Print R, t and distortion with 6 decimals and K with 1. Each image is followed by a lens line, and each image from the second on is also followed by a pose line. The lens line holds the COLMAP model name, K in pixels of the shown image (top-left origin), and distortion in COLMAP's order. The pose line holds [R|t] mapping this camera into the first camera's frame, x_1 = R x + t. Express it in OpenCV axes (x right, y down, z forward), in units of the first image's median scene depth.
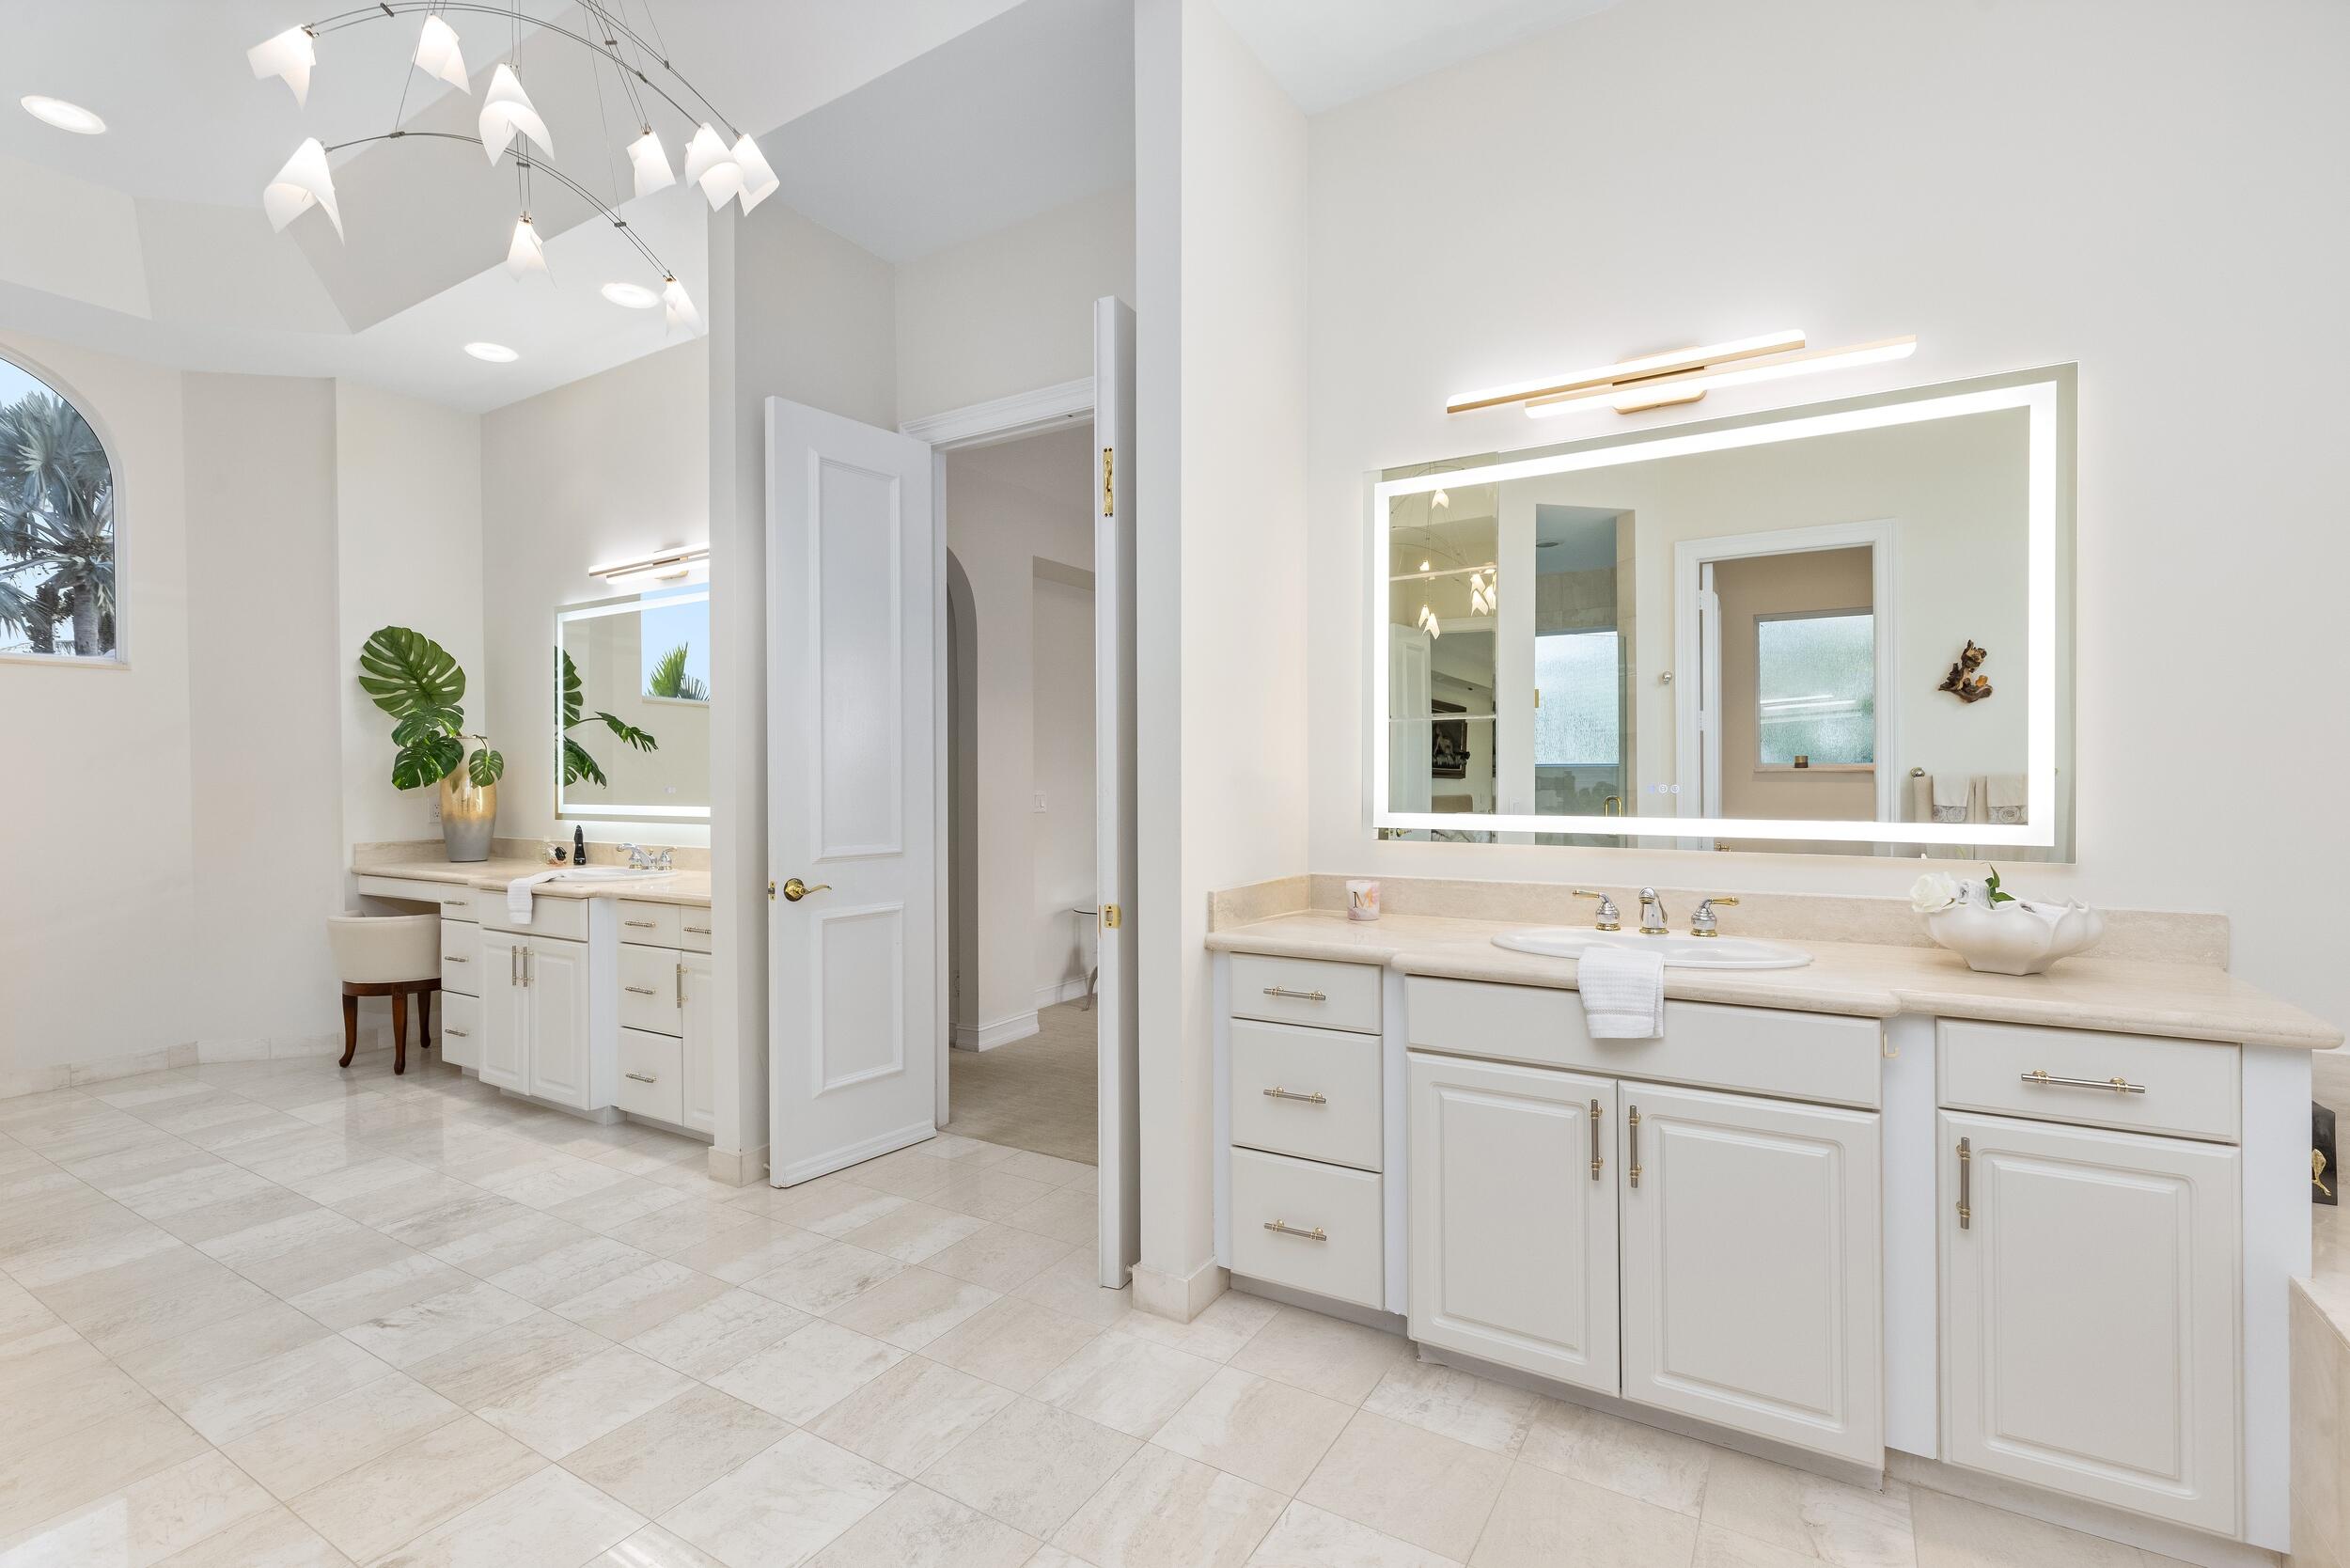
lens RADIAL K [[1070.7, 0, 1175.0], [0, 1070.7, 784.0], [0, 0, 1]] dist [0.008432, 0.000177]
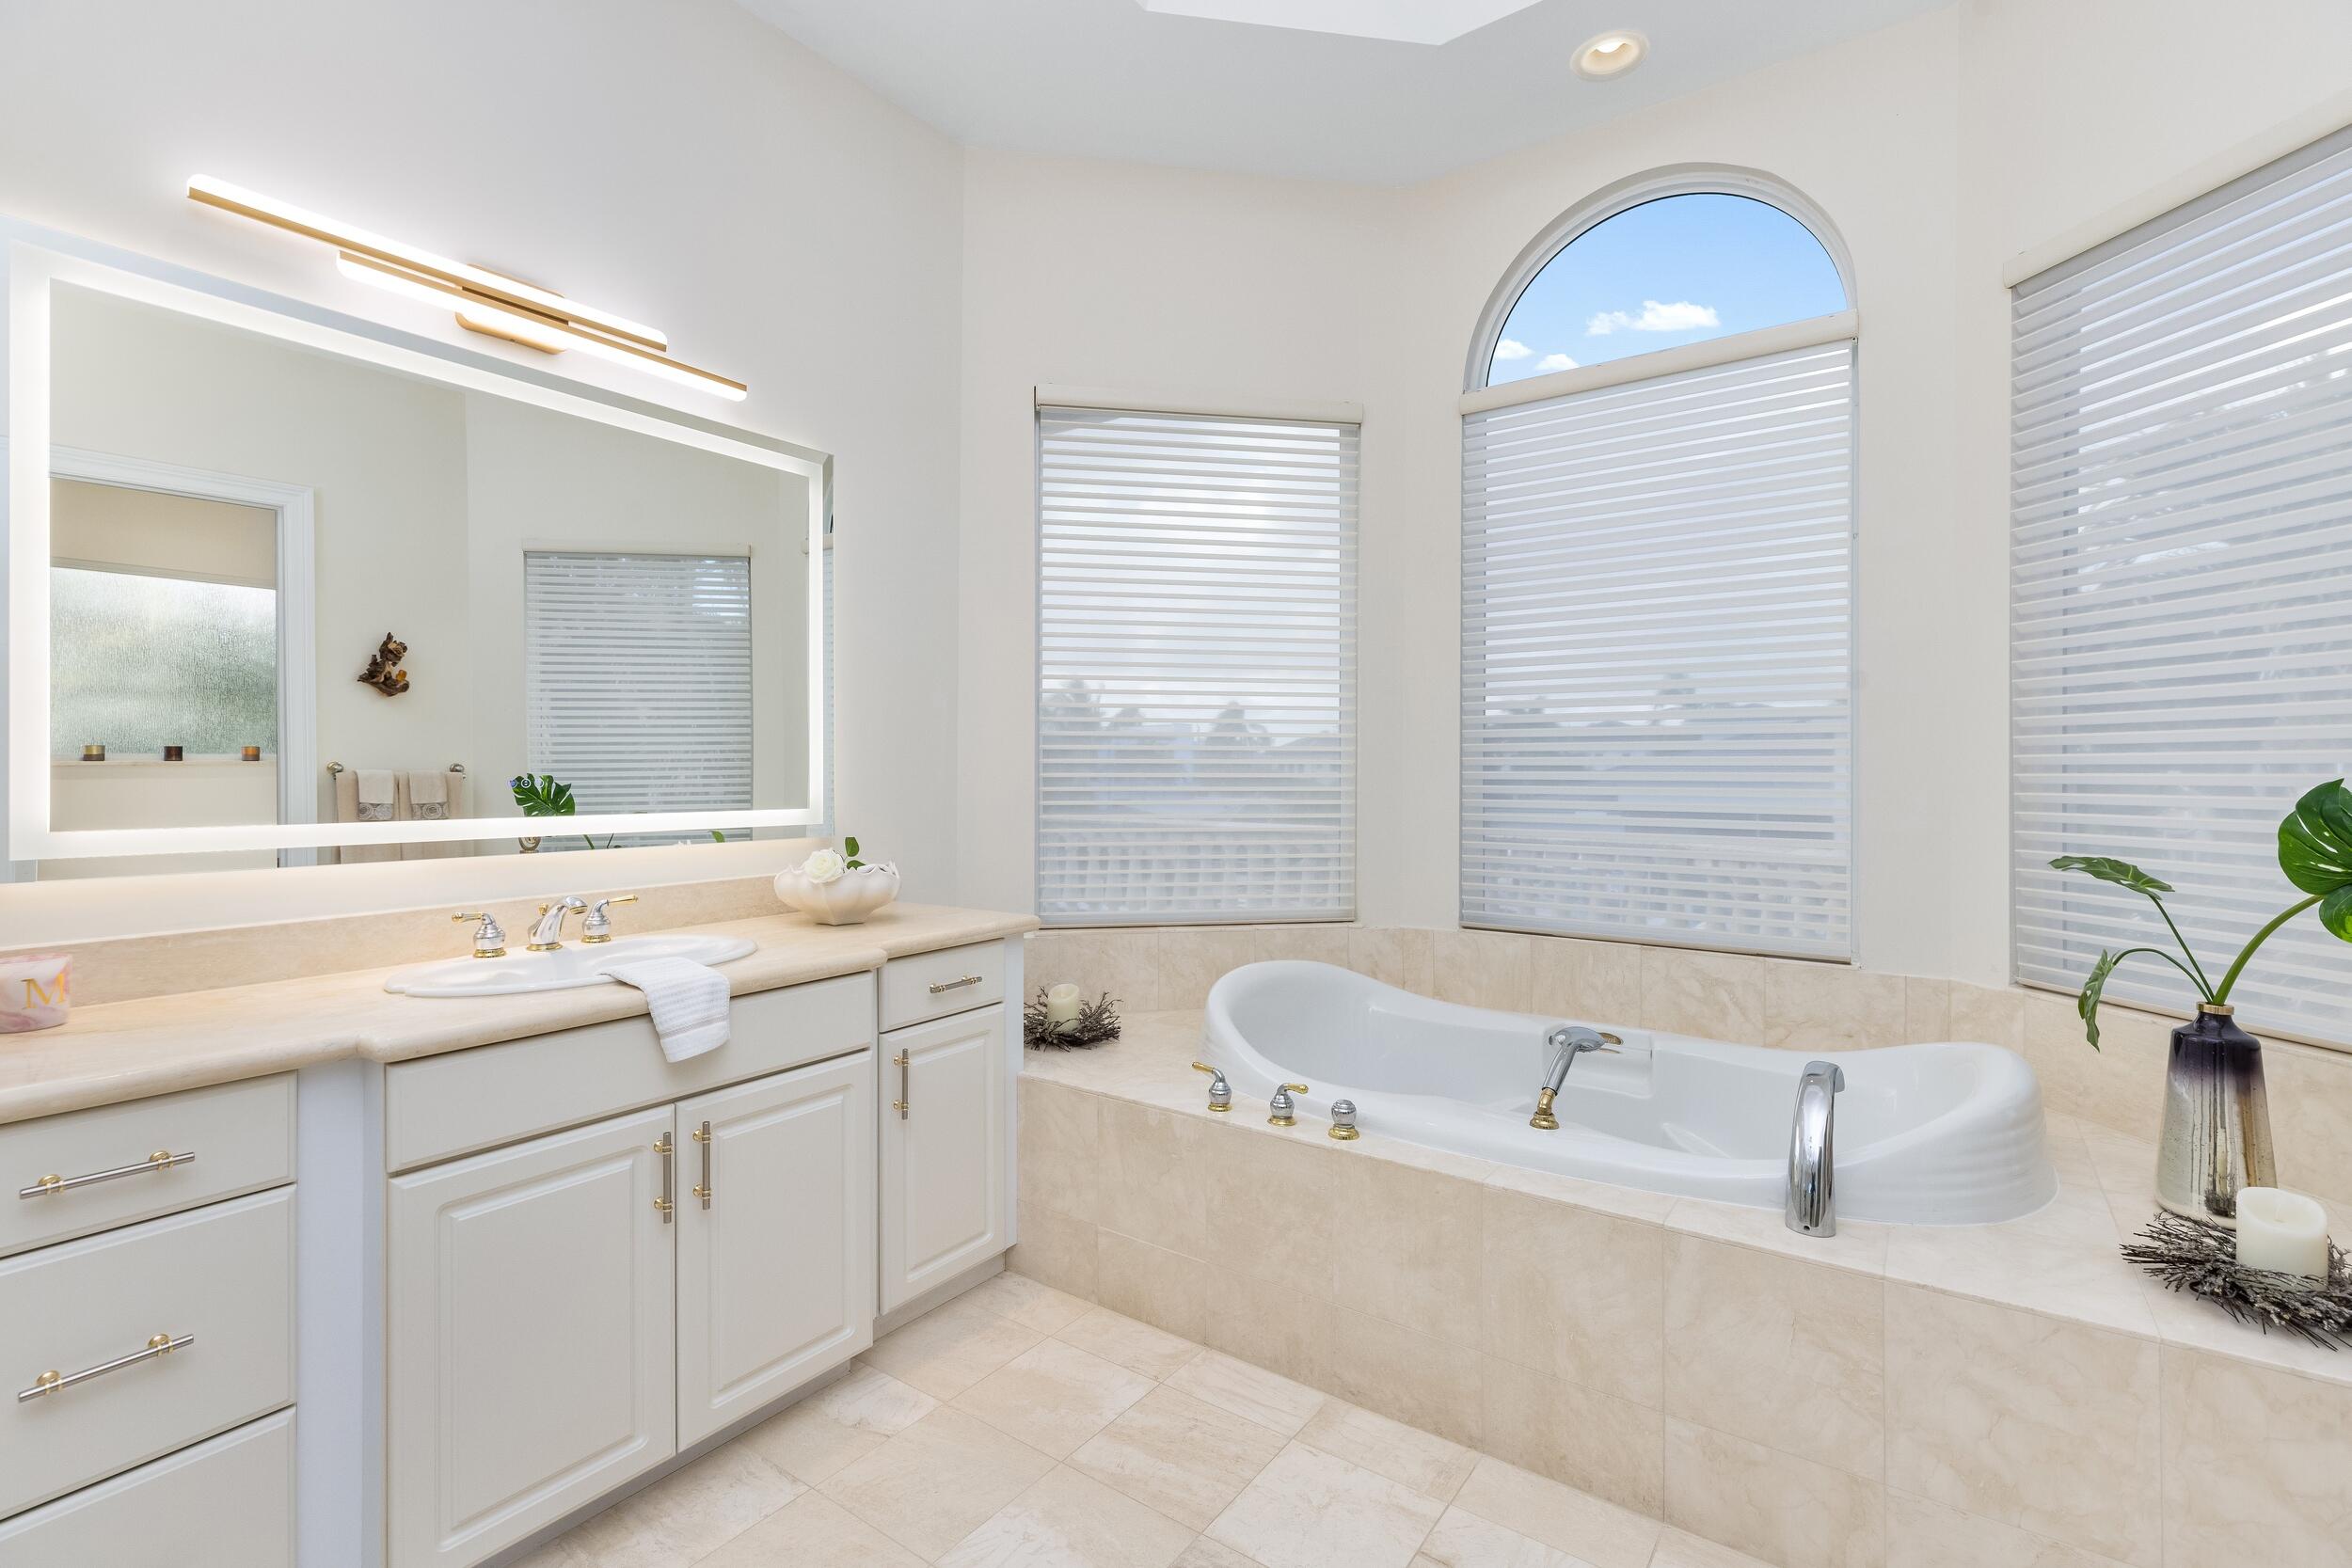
lens RADIAL K [[1095.9, 0, 1176.0], [0, 1095.9, 784.0], [0, 0, 1]] dist [0.026664, 0.000152]
pose [[0.042388, -0.004738, 0.999090, -0.371846], [0.005134, 0.999977, 0.004525, 0.003315], [-0.999088, 0.004937, 0.042411, 0.401234]]
